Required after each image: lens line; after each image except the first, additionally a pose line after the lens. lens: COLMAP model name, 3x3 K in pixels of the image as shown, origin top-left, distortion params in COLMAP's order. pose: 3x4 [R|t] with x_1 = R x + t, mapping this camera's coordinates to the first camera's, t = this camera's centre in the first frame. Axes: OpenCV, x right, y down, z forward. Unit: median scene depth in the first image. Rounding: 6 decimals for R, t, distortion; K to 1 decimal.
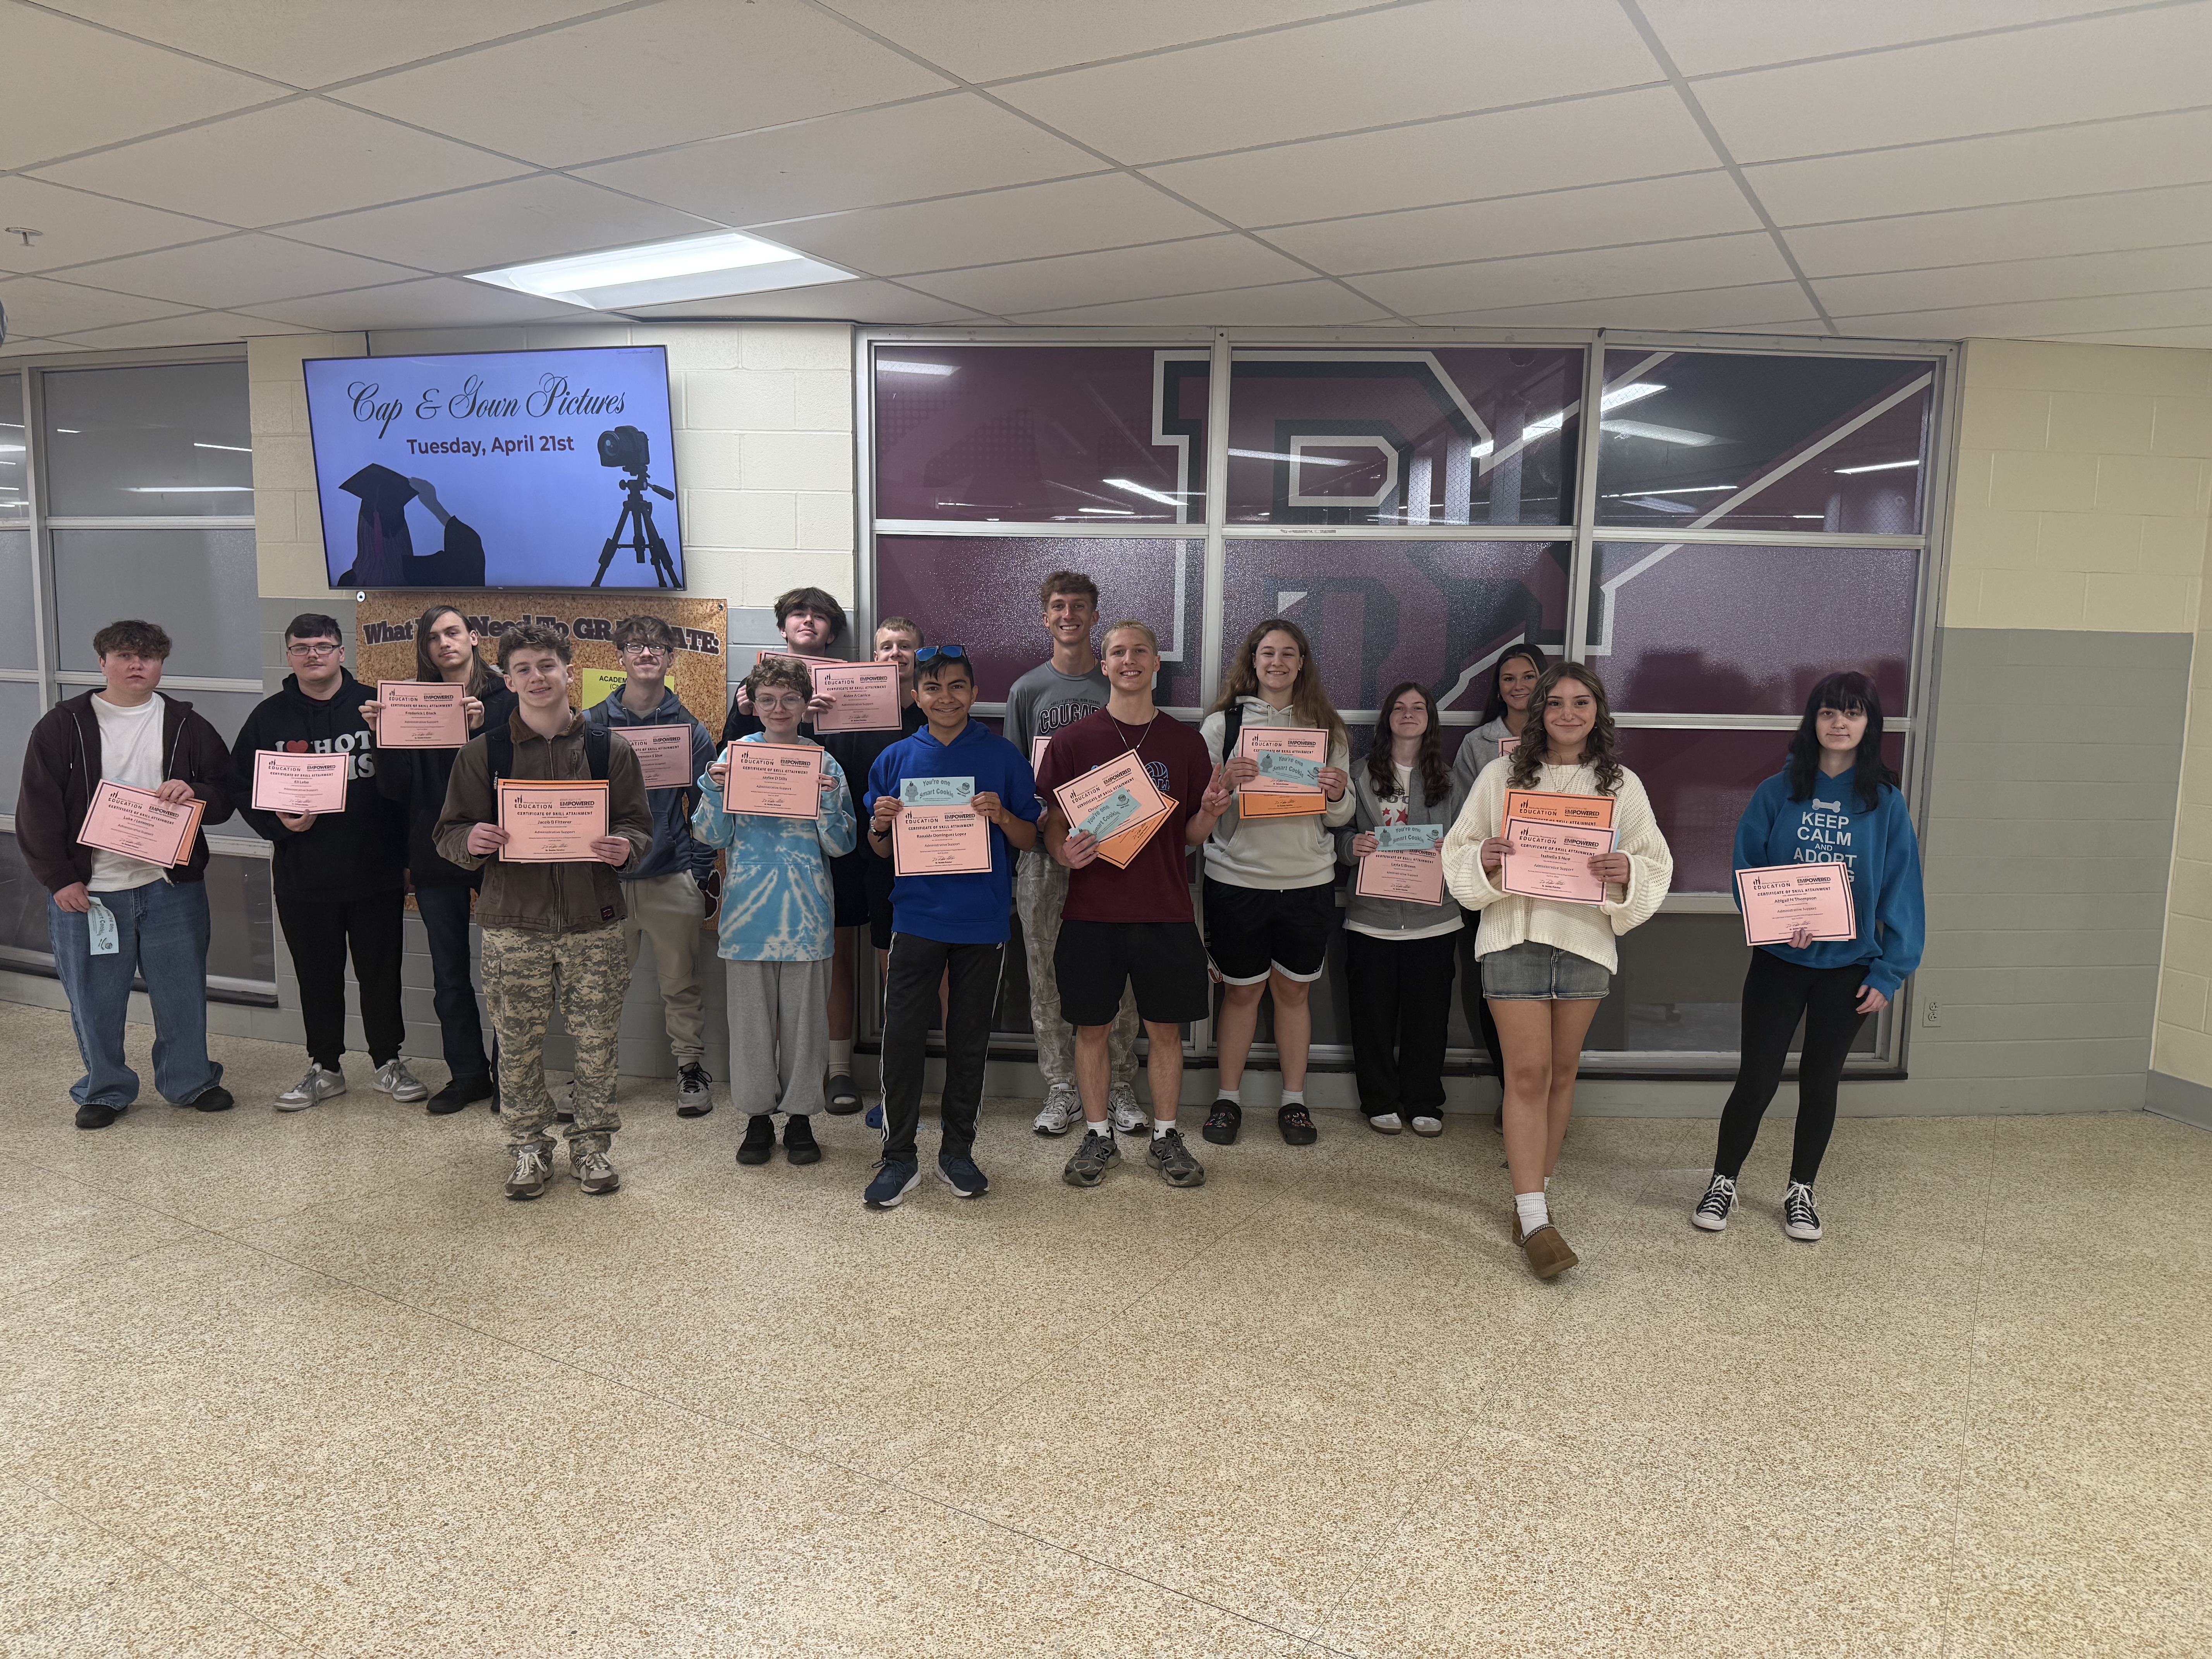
lens RADIAL K [[1551.3, 0, 1088.2], [0, 1551.3, 837.5], [0, 0, 1]] dist [-0.007552, -0.008967]
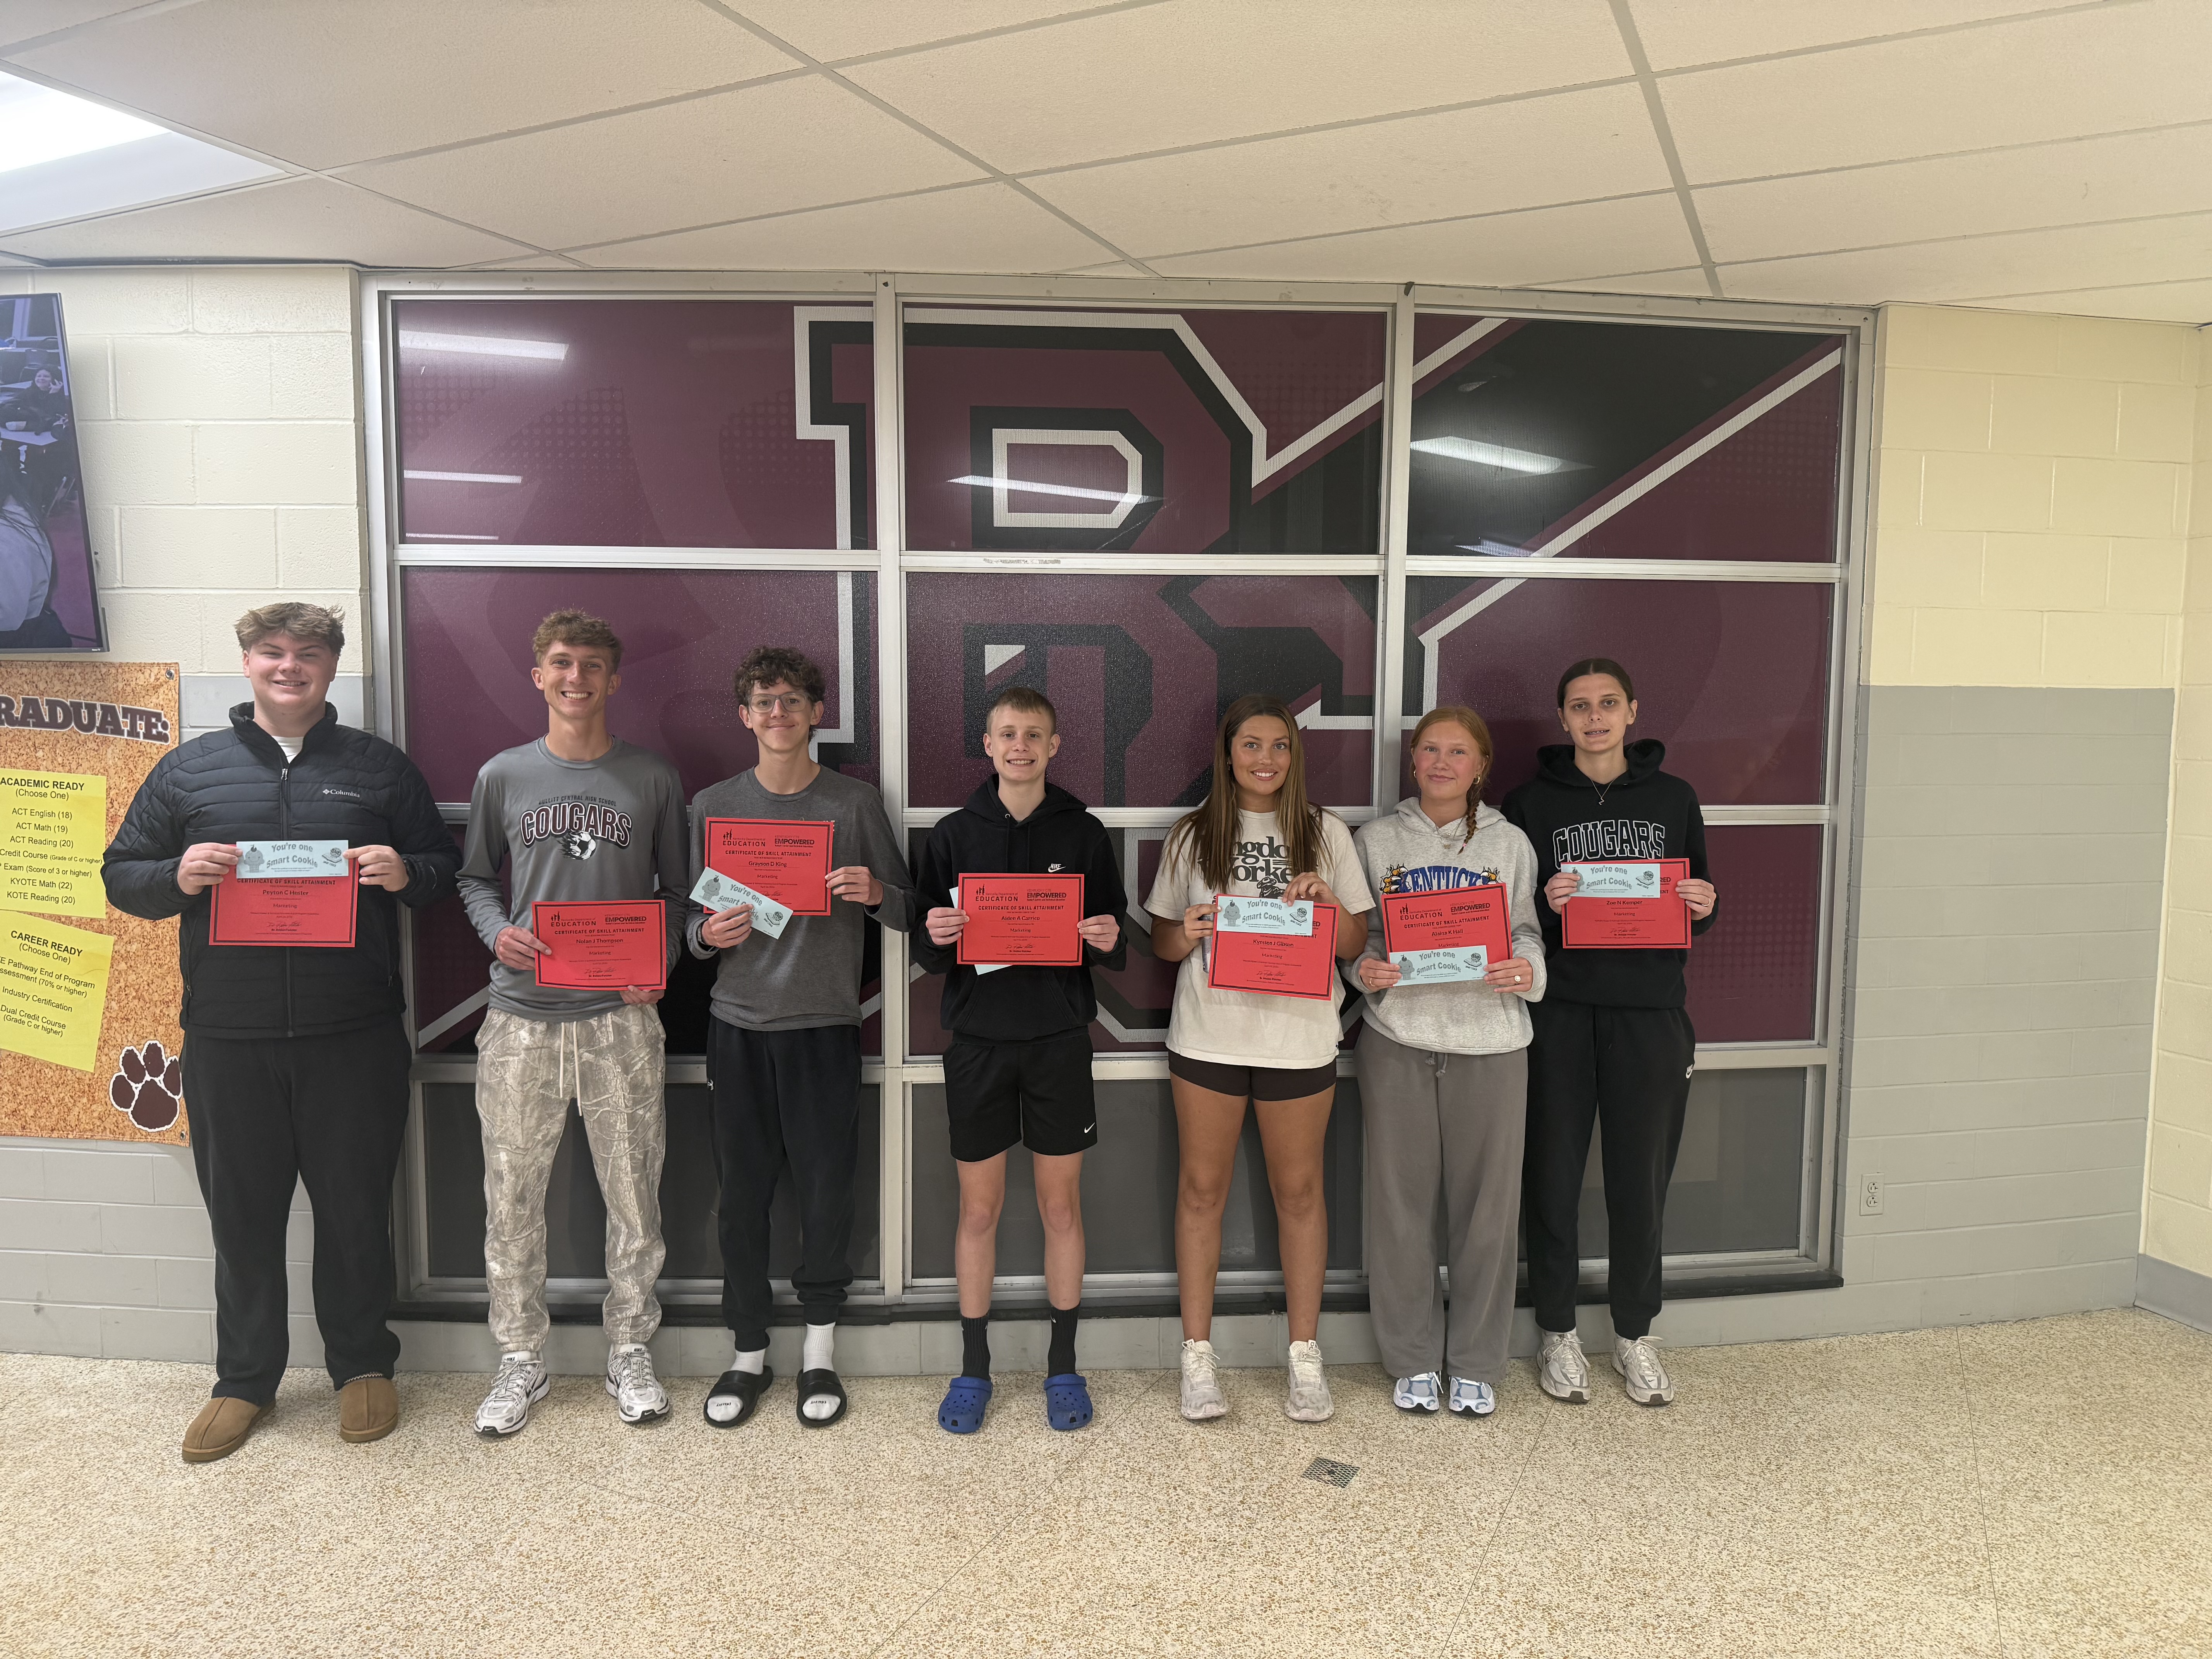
lens RADIAL K [[1551.3, 0, 1111.6], [0, 1551.3, 836.0], [0, 0, 1]] dist [-0.007552, -0.008967]
pose [[0.995152, -0.019886, 0.096315, 0.132296], [0.023718, 0.998965, -0.038809, -0.049649], [-0.095444, 0.040905, 0.994594, 0.339299]]
